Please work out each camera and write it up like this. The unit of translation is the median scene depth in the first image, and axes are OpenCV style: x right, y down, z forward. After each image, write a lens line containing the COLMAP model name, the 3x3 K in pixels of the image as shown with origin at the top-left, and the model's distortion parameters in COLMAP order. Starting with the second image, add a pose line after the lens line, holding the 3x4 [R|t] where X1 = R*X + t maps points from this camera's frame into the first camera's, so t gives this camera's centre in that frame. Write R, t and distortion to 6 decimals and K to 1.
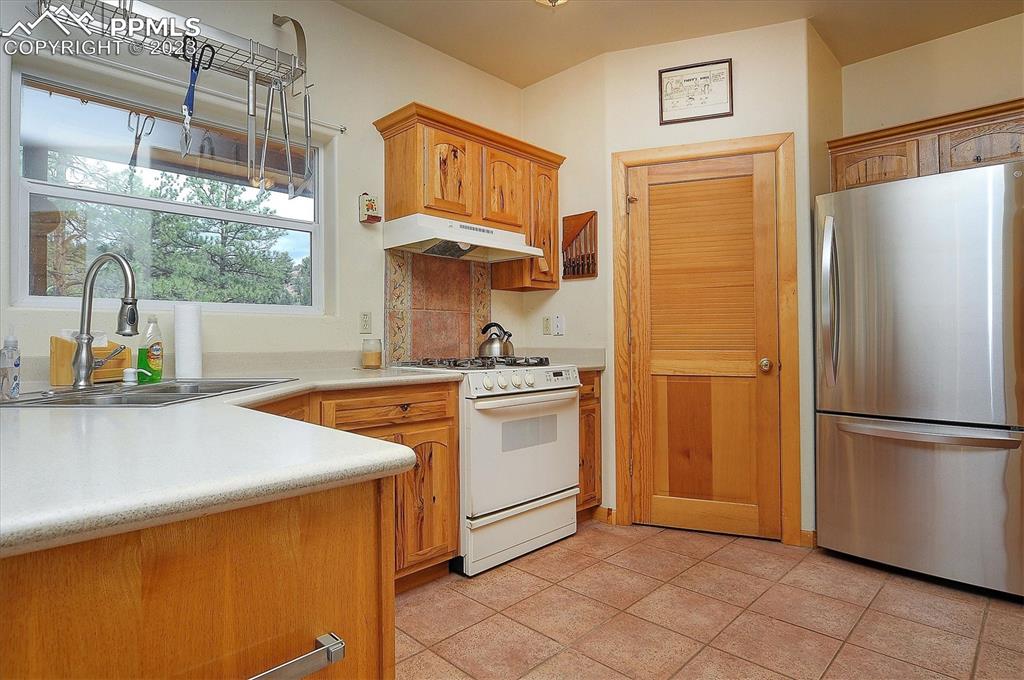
lens RADIAL K [[542.5, 0, 512.1], [0, 542.5, 337.5], [0, 0, 1]] dist [-0.026023, 0.003400]
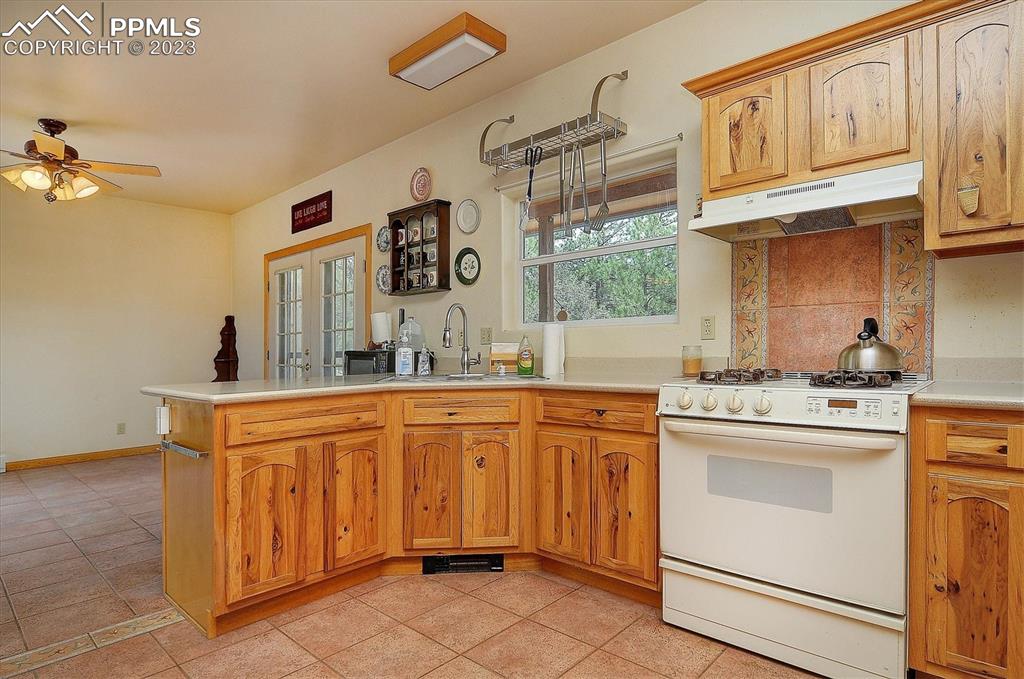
lens RADIAL K [[542.5, 0, 510.4], [0, 542.5, 348.7], [0, 0, 1]] dist [-0.026023, 0.003400]
pose [[0.038995, 0.000965, -0.999239, 0.731960], [0.017387, 0.999847, 0.001644, 0.000934], [0.999088, -0.017438, 0.038972, 0.691306]]
